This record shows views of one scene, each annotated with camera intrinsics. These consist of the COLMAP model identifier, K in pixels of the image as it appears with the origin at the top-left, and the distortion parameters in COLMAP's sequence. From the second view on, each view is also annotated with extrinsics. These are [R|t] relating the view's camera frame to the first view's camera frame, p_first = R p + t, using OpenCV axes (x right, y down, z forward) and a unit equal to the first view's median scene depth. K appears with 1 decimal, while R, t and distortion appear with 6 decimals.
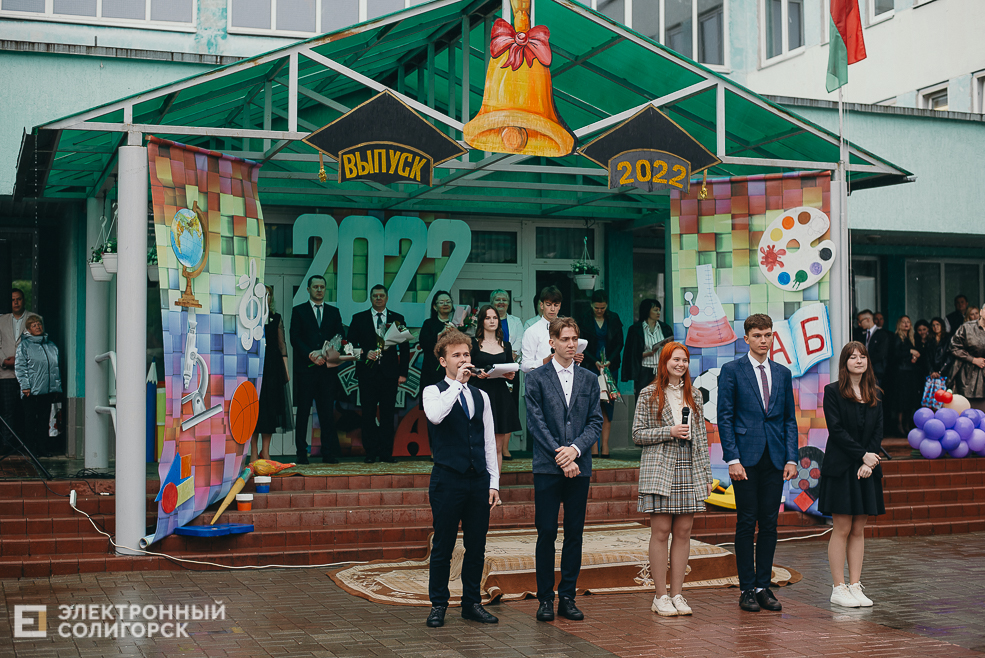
lens RADIAL K [[1381.1, 0, 492.5], [0, 1381.1, 329.0], [0, 0, 1]] dist [-0.098771, 0.034523]
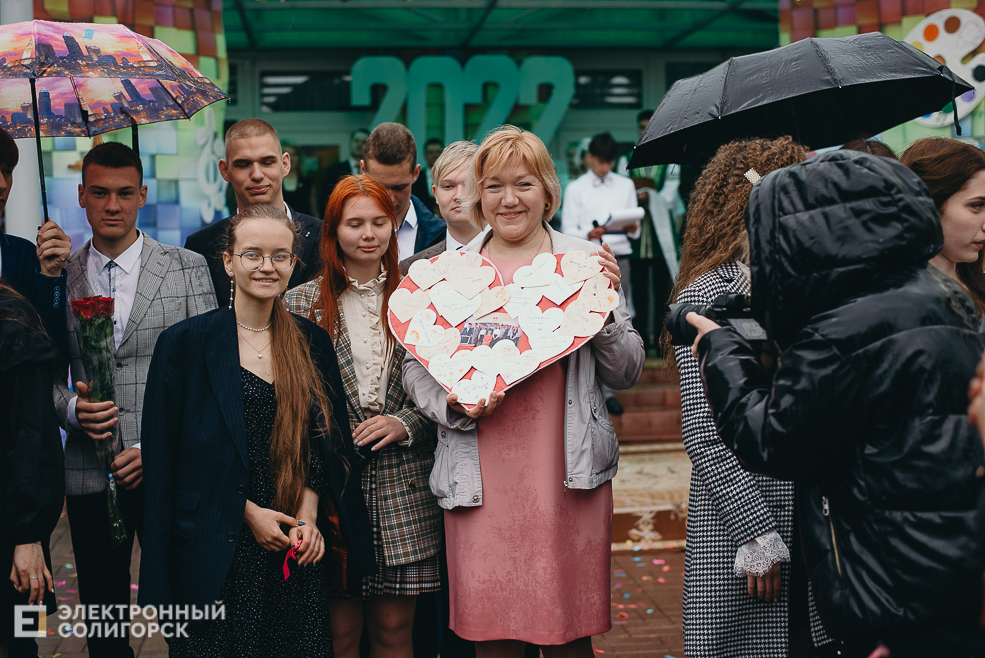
lens RADIAL K [[1381.1, 0, 492.5], [0, 1381.1, 329.0], [0, 0, 1]] dist [-0.098771, 0.034523]
pose [[0.965492, 0.003830, -0.260404, 0.172089], [0.020399, 0.995707, 0.090280, 0.007470], [0.259632, -0.092477, 0.961270, 0.232026]]
